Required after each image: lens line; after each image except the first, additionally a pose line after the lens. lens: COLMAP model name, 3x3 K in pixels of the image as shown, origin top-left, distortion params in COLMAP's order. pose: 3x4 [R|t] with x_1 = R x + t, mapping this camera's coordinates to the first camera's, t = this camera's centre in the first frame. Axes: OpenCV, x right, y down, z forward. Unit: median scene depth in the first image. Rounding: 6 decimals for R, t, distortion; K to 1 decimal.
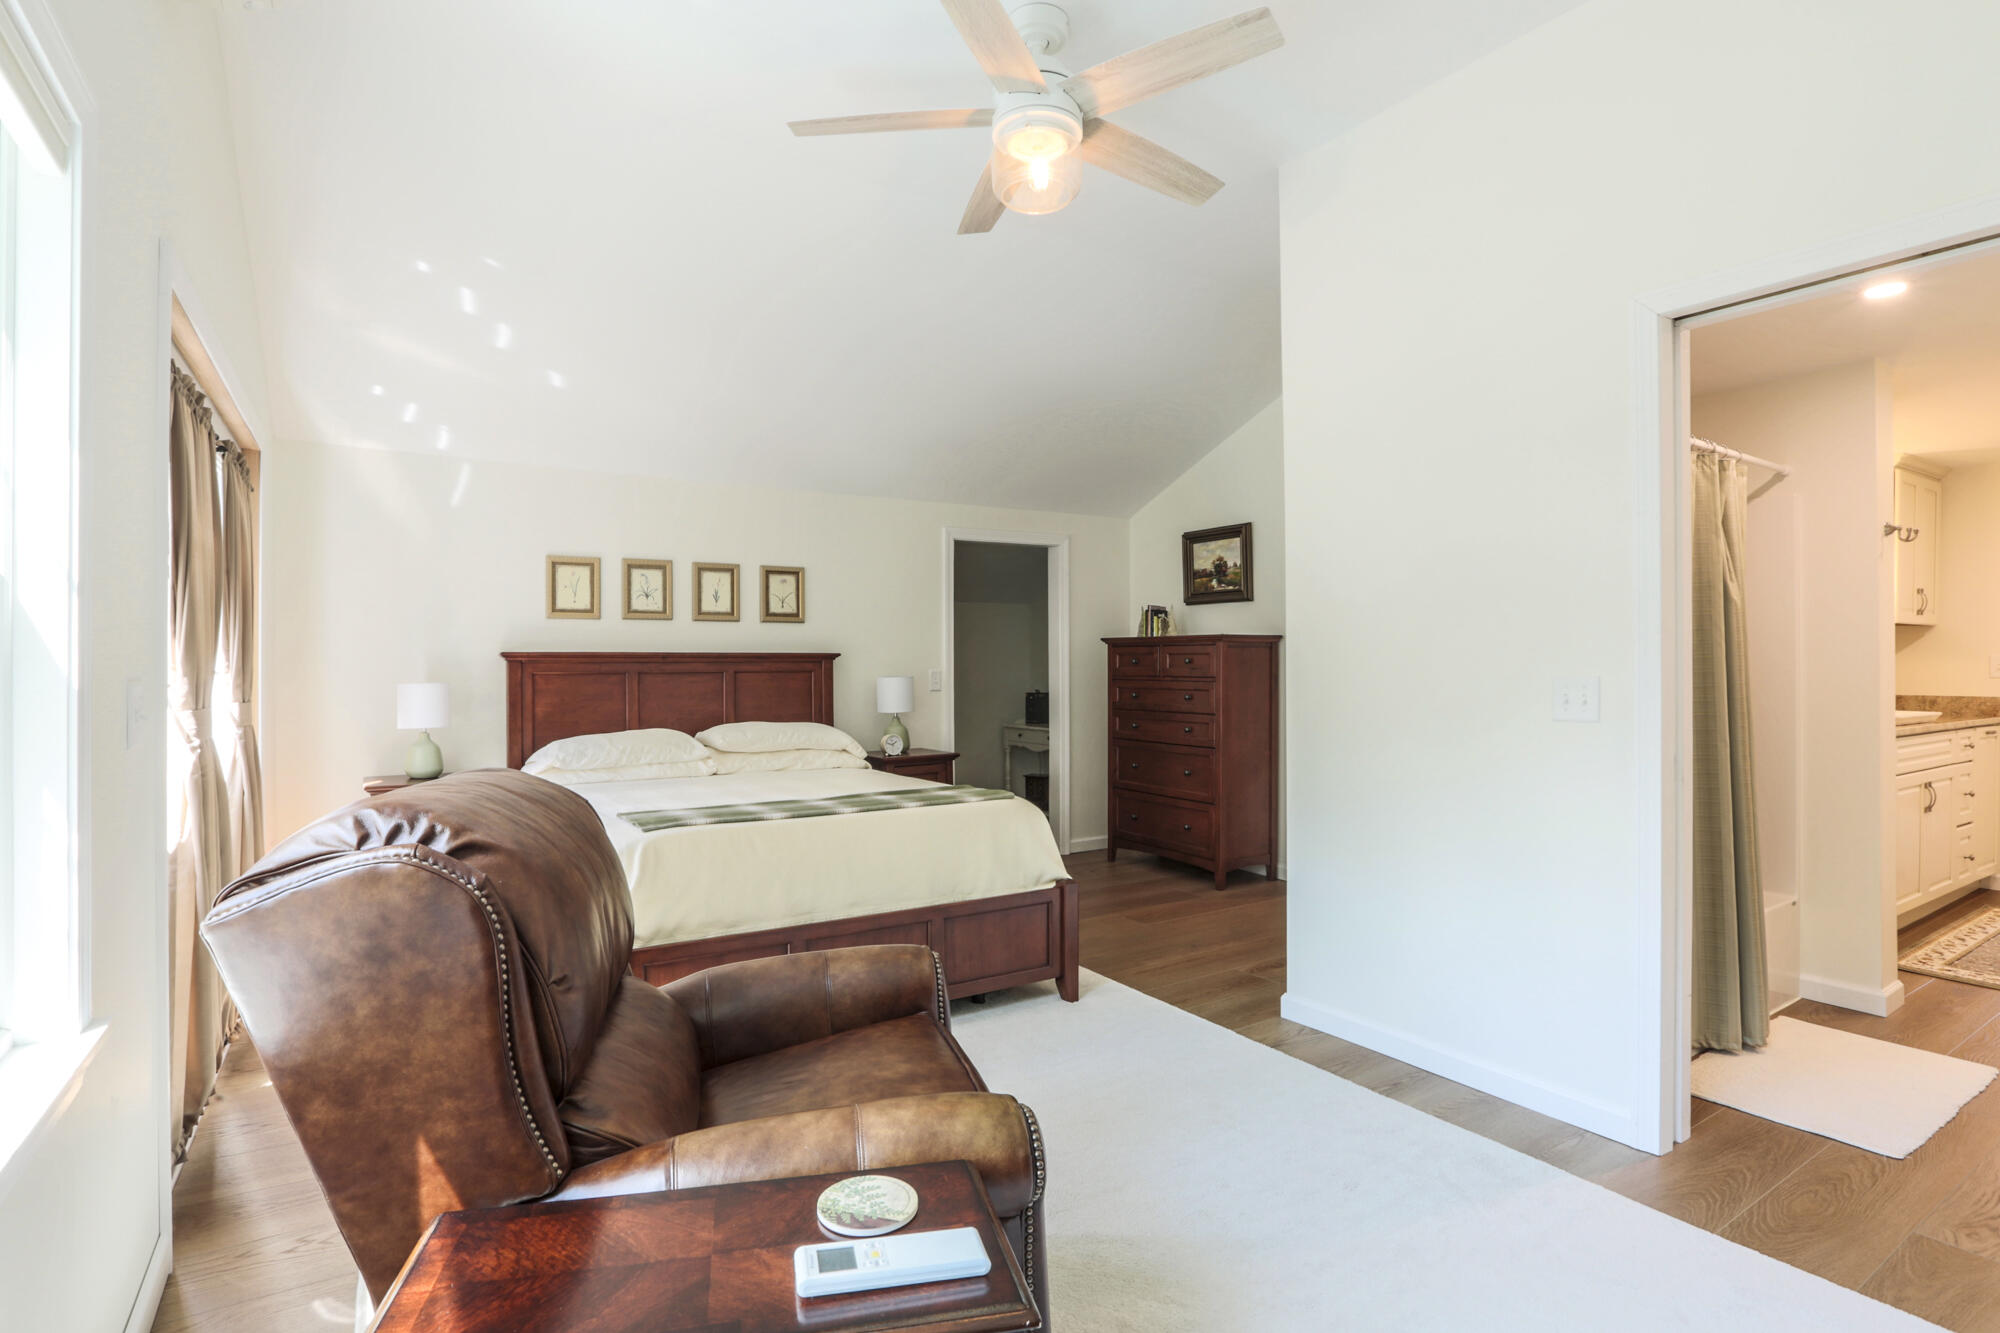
lens RADIAL K [[988.6, 0, 1006.2], [0, 988.6, 666.1], [0, 0, 1]] dist [-0.005198, -0.000186]
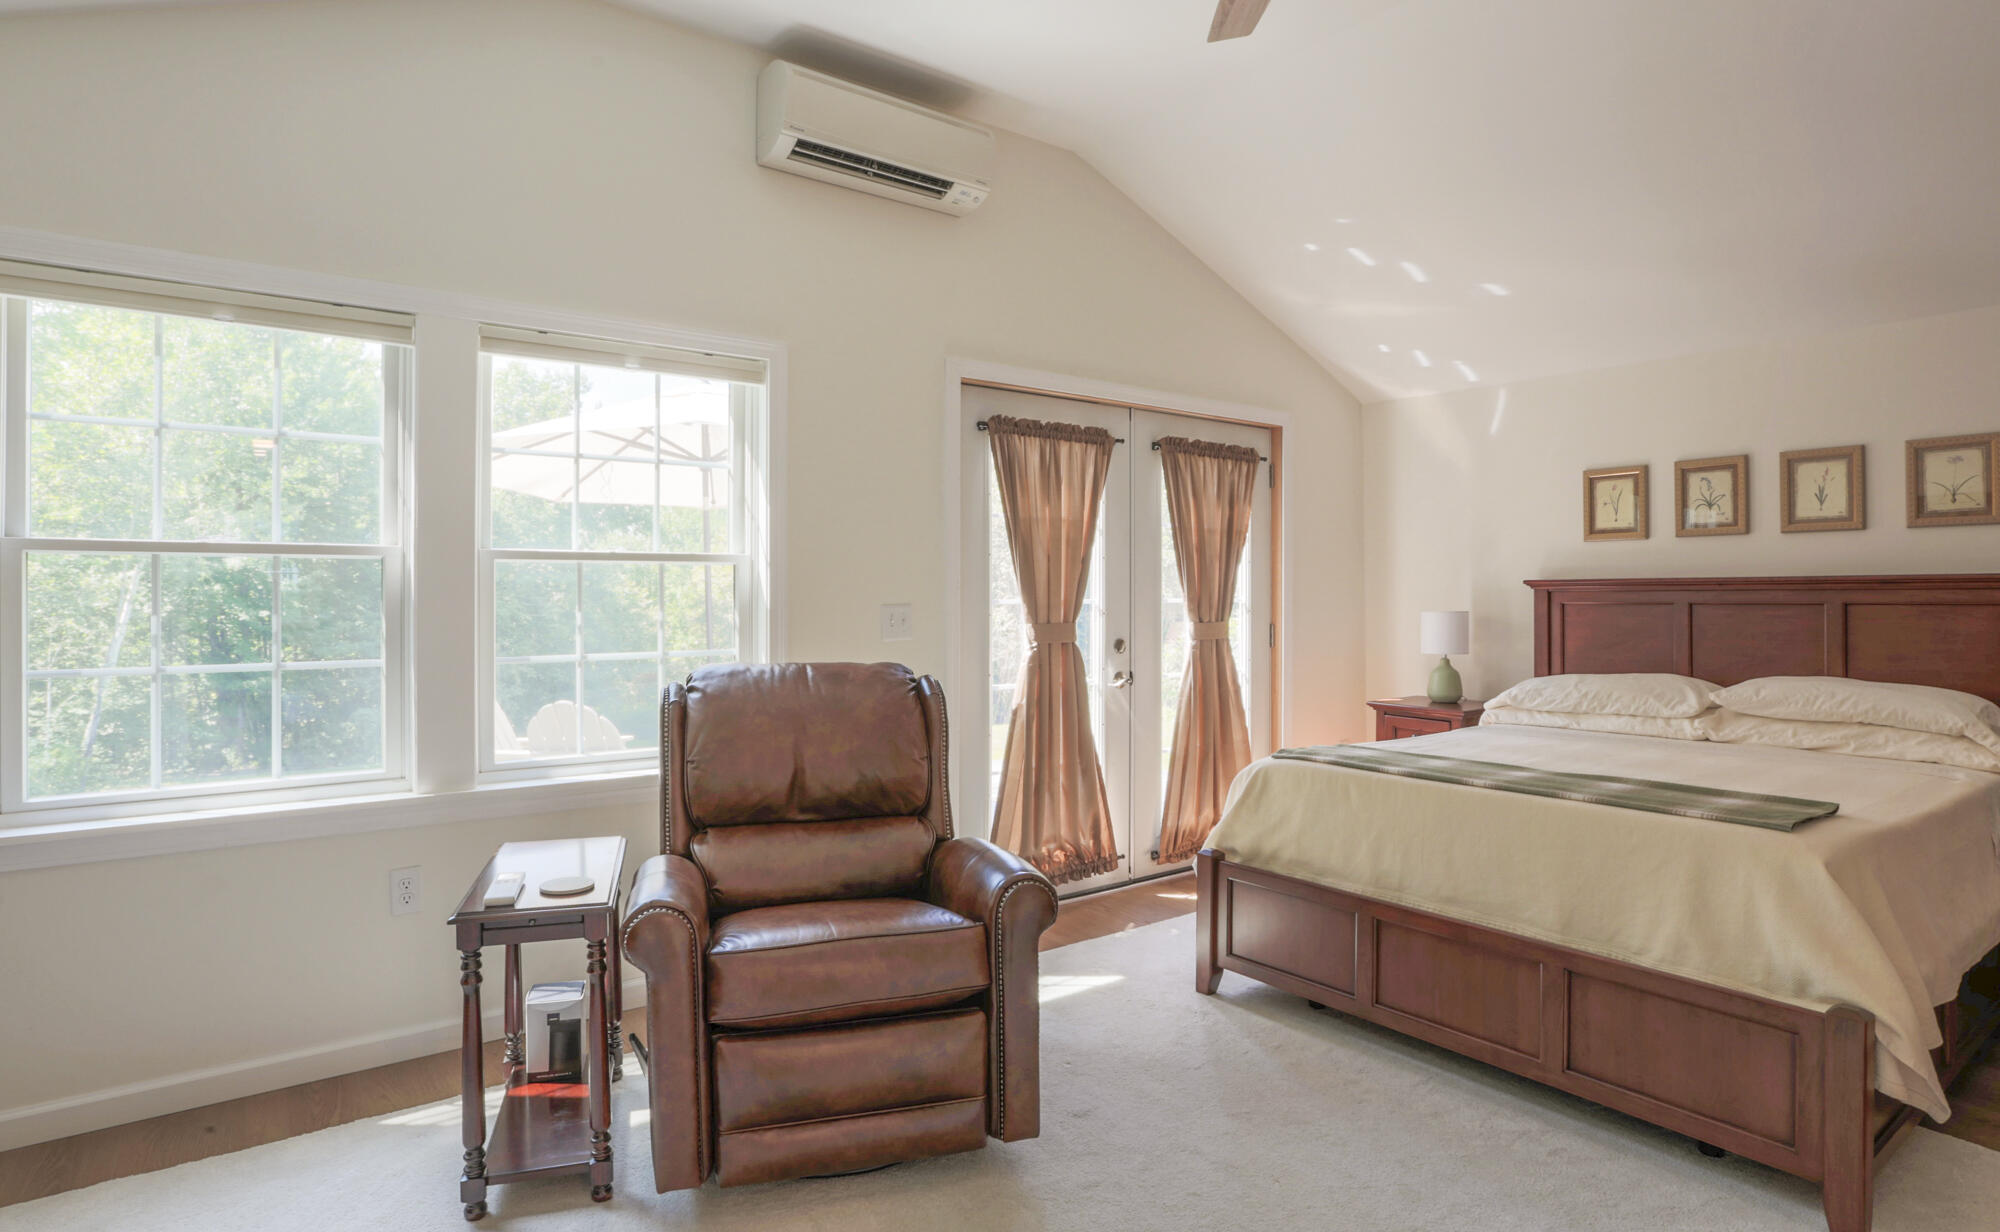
lens RADIAL K [[1065.5, 0, 1004.0], [0, 1065.5, 606.1], [0, 0, 1]] dist [-0.001587, -0.000131]
pose [[0.083668, 0.015622, -0.996371, 0.447466], [0.002897, 0.999869, 0.015921, -0.006494], [0.996489, -0.004219, 0.083612, 0.387794]]
